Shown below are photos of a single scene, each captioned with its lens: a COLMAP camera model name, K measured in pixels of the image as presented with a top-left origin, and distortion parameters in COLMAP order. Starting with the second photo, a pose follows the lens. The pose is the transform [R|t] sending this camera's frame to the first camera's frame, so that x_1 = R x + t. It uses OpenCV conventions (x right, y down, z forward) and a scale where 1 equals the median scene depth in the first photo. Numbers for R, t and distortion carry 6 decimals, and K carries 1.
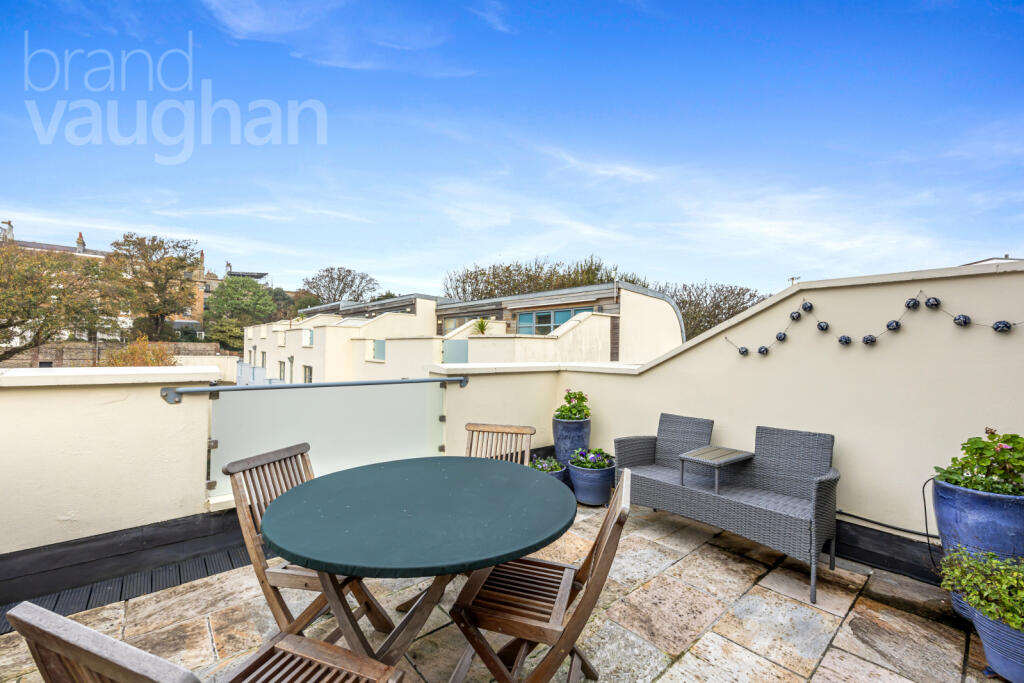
lens RADIAL K [[416.5, 0, 509.5], [0, 416.5, 344.6], [0, 0, 1]] dist [-0.000901, -0.000422]
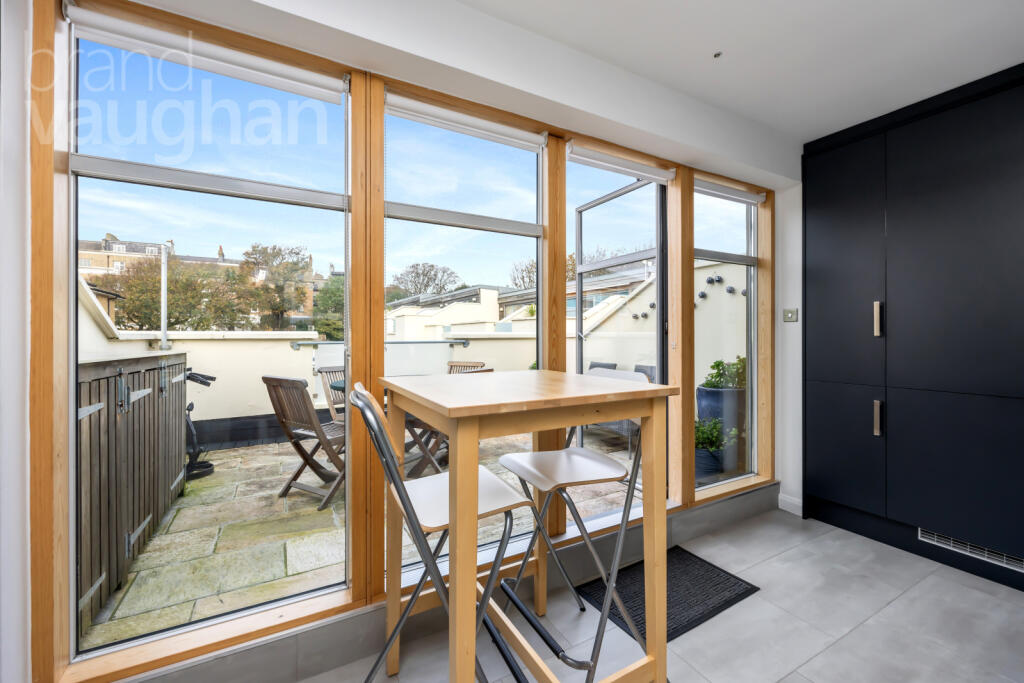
lens RADIAL K [[416.0, 0, 511.2], [0, 416.0, 336.2], [0, 0, 1]] dist [-0.002431, -0.000110]
pose [[0.981642, -0.019226, -0.189763, 0.026292], [0.020766, 0.999766, 0.006131, 0.004422], [0.189600, -0.009959, 0.981811, -0.034380]]
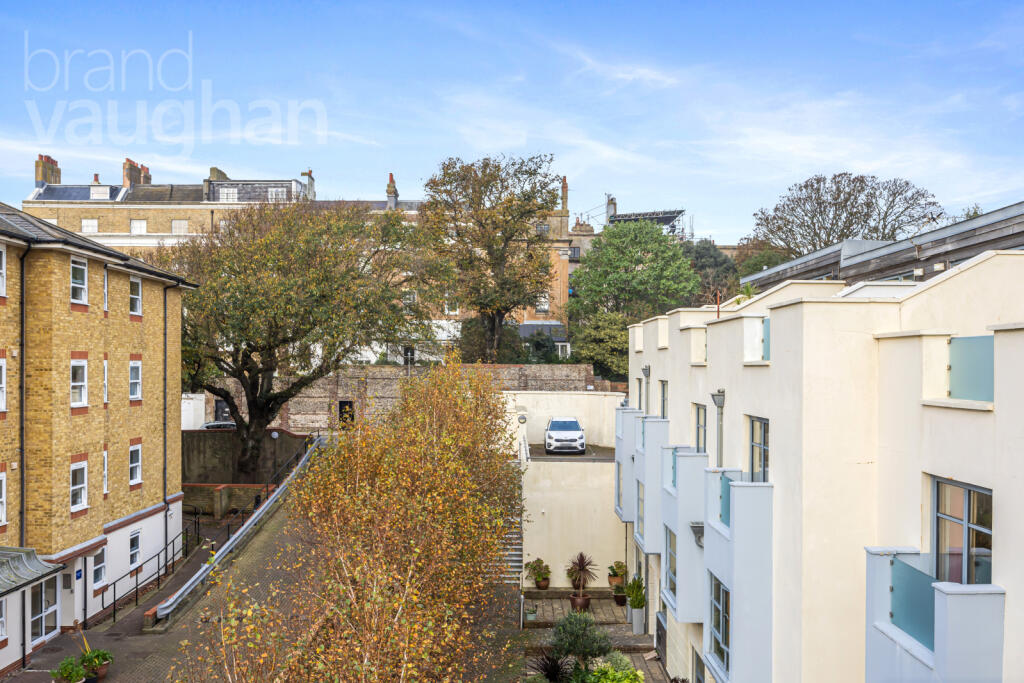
lens RADIAL K [[1008.6, 0, 510.0], [0, 1008.6, 373.6], [0, 0, 1]] dist [0.004420, 0.010110]
pose [[0.762769, -0.009627, -0.646599, -0.027614], [0.014330, 0.999895, 0.002018, 0.003077], [0.646512, -0.010805, 0.762827, 0.066000]]
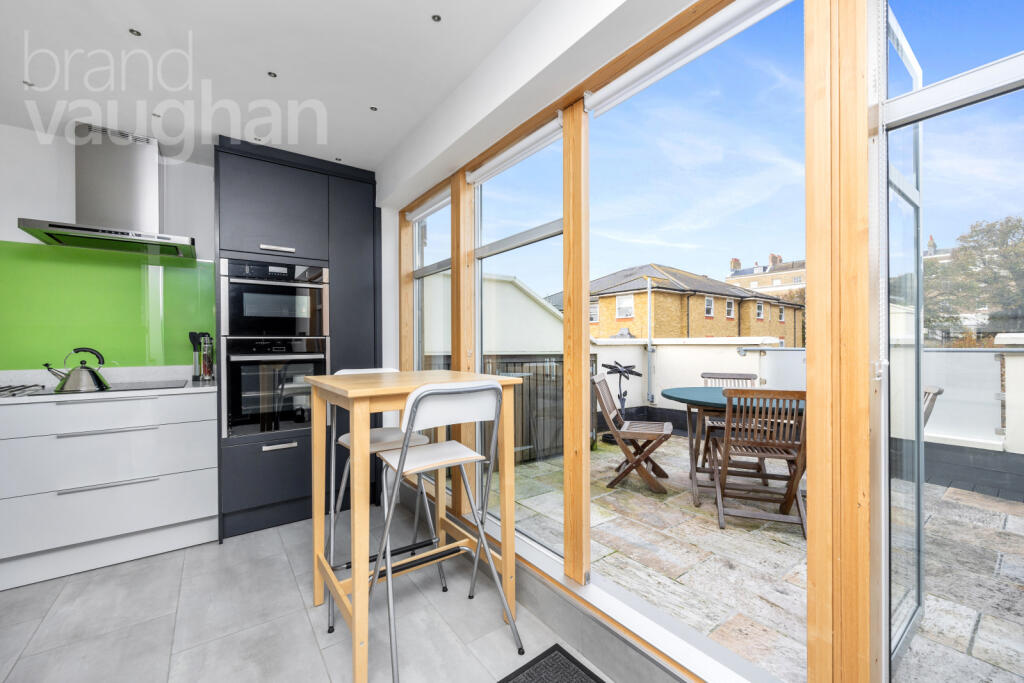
lens RADIAL K [[408.7, 0, 510.6], [0, 408.7, 346.5], [0, 0, 1]] dist [0.000498, 0.000141]
pose [[-0.055317, -0.010067, -0.998418, 0.056212], [0.014051, 0.999842, -0.010859, 0.005322], [0.998370, -0.014629, -0.055167, 0.002510]]
